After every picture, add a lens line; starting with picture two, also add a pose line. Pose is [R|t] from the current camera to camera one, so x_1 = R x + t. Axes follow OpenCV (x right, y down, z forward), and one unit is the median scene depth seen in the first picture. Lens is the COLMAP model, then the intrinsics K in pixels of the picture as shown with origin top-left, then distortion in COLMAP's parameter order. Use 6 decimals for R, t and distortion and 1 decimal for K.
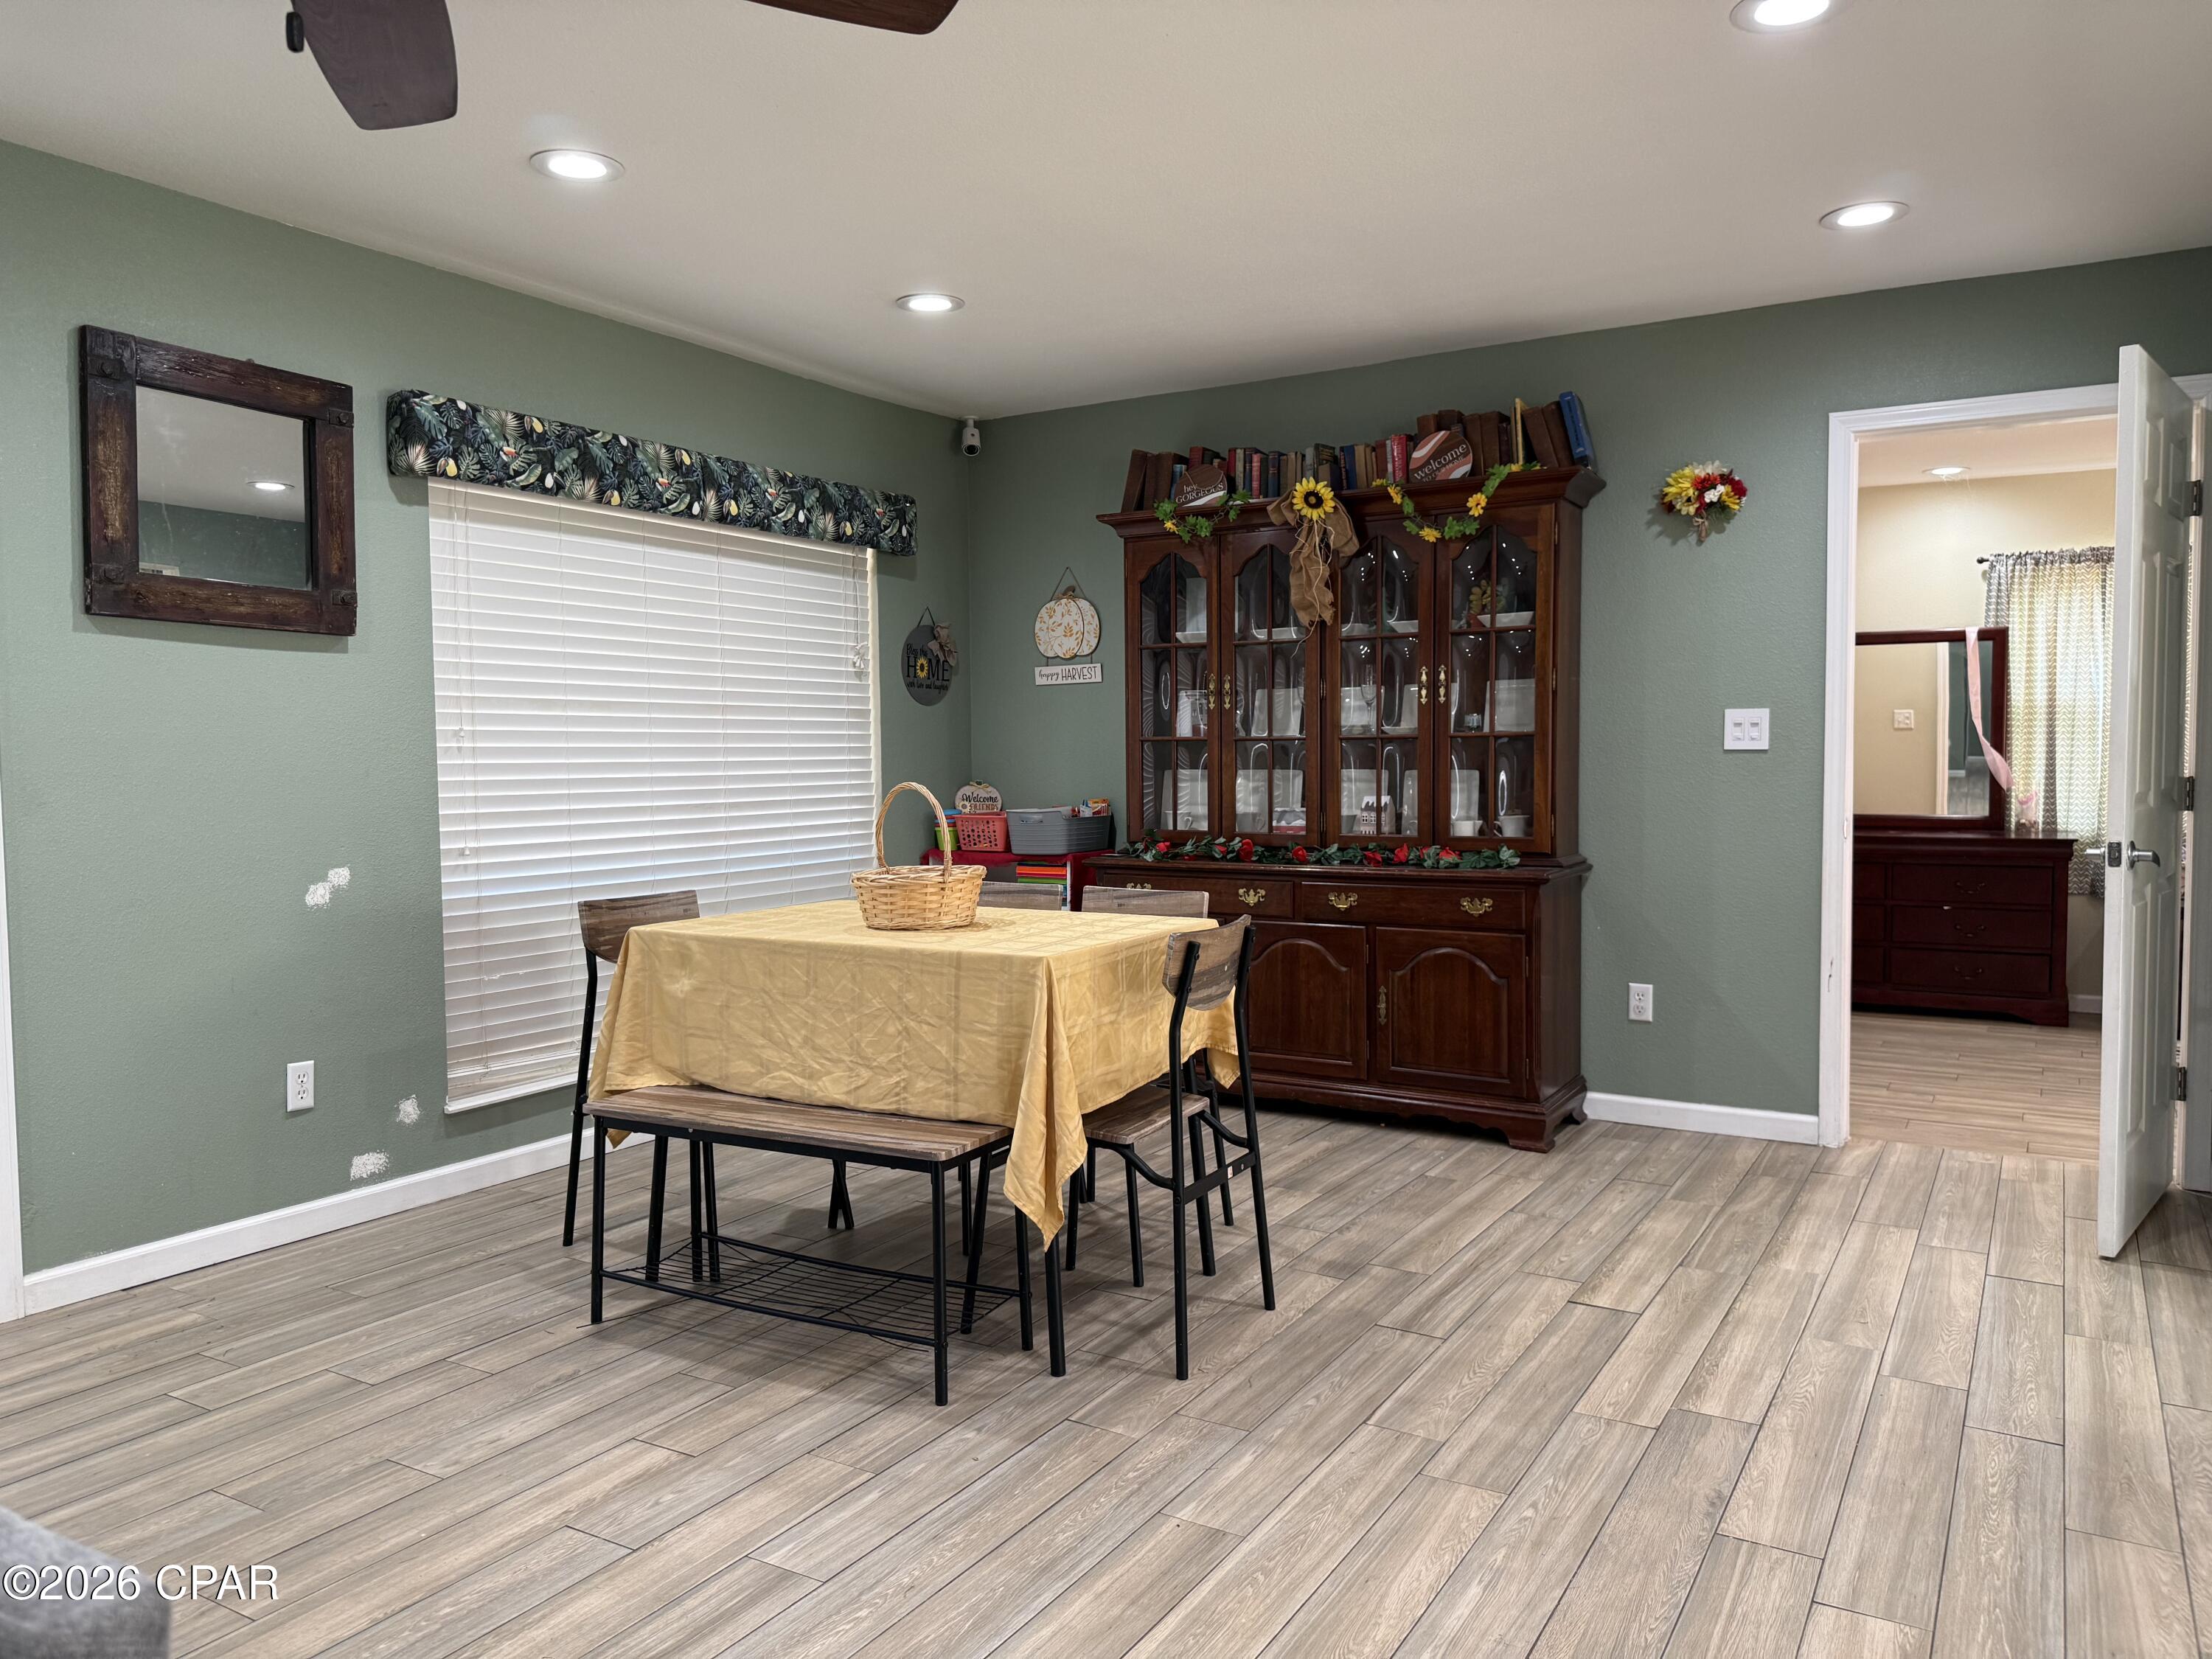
lens RADIAL K [[1557.4, 0, 1114.5], [0, 1557.4, 809.2], [0, 0, 1]] dist [0.048234, -0.039621]
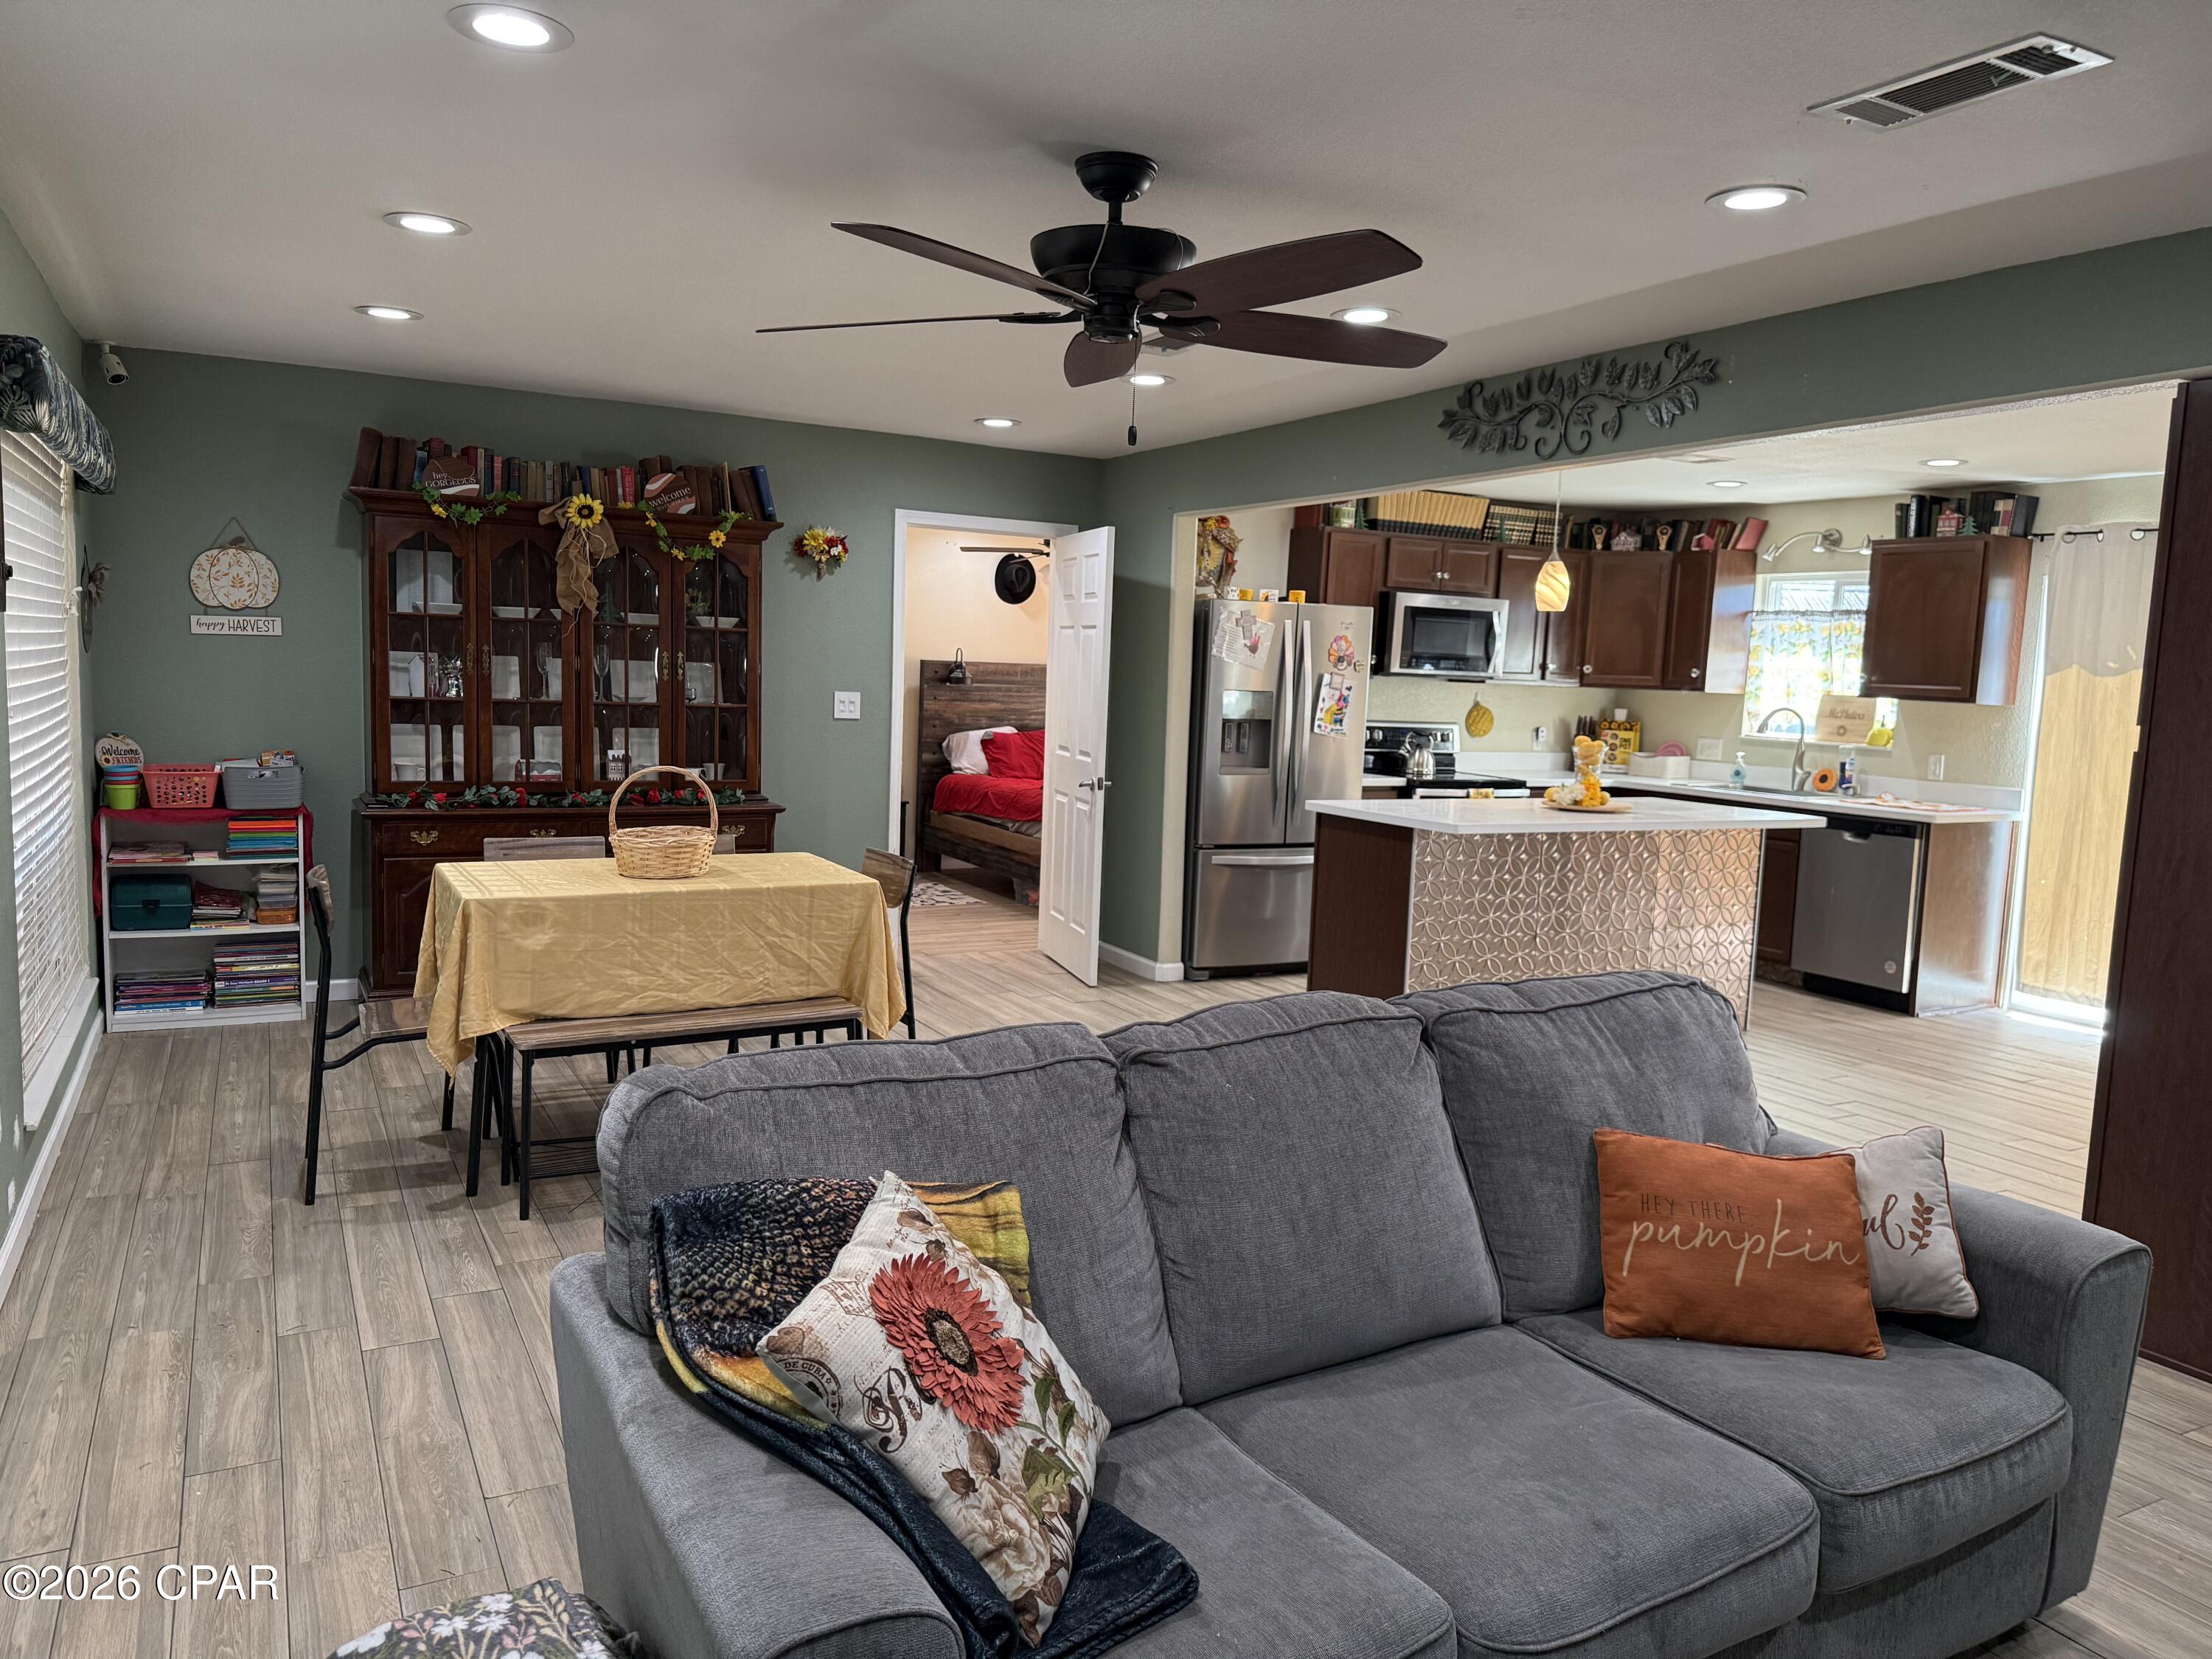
lens RADIAL K [[1557.4, 0, 1102.6], [0, 1557.4, 819.5], [0, 0, 1]] dist [0.048234, -0.039621]
pose [[0.500804, -0.056164, 0.863736, -0.755187], [-0.010673, 0.997416, 0.071046, -0.048286], [-0.865495, -0.044799, 0.498911, 0.014890]]
